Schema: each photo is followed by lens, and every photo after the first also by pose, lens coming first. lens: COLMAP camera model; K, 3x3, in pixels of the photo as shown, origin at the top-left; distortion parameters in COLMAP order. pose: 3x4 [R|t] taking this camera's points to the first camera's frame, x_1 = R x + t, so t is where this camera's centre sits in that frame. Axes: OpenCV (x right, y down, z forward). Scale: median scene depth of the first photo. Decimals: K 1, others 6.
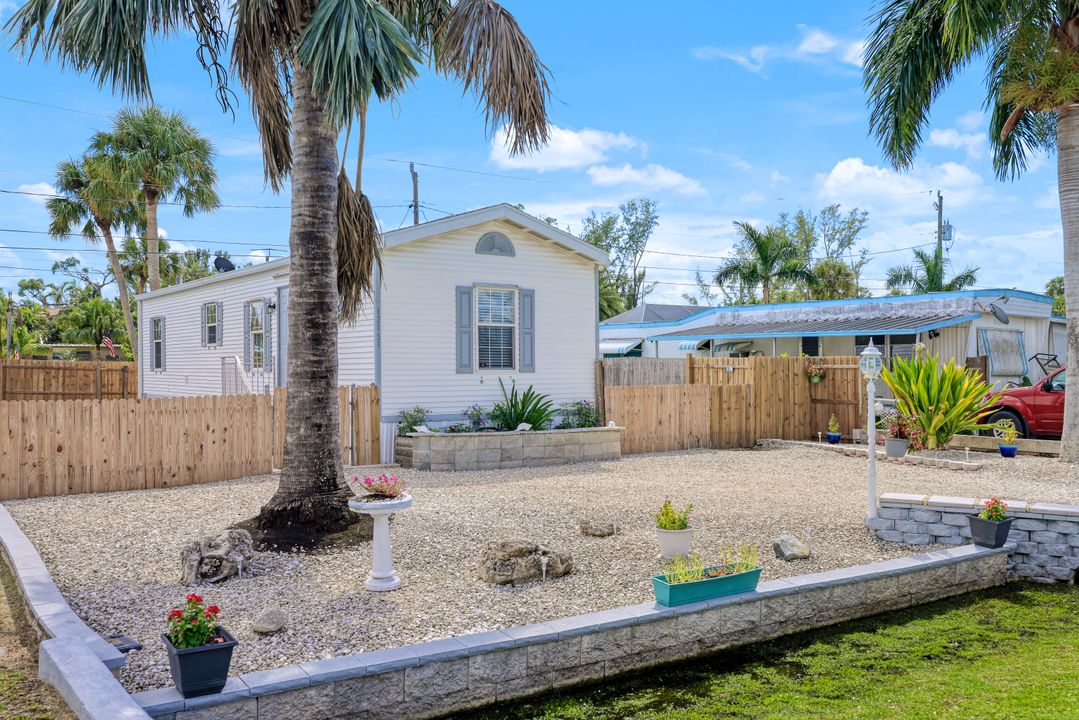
lens RADIAL K [[961.9, 0, 532.7], [0, 961.9, 363.9], [0, 0, 1]] dist [0.004384, -0.006452]
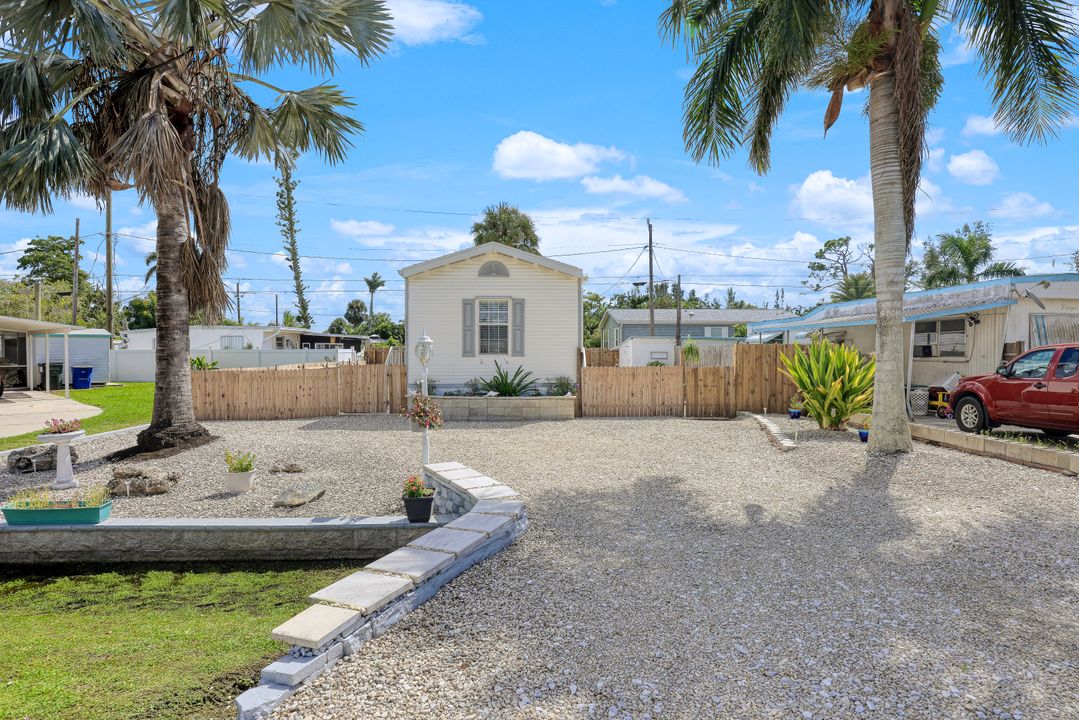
lens RADIAL K [[581.6, 0, 539.5], [0, 581.6, 360.0], [0, 0, 1]] dist [0.000116, 0.000116]
pose [[0.842064, 0.006779, -0.539336, 0.493240], [0.002304, 0.999867, 0.016165, 0.000218], [0.539373, -0.014855, 0.841936, 0.278087]]
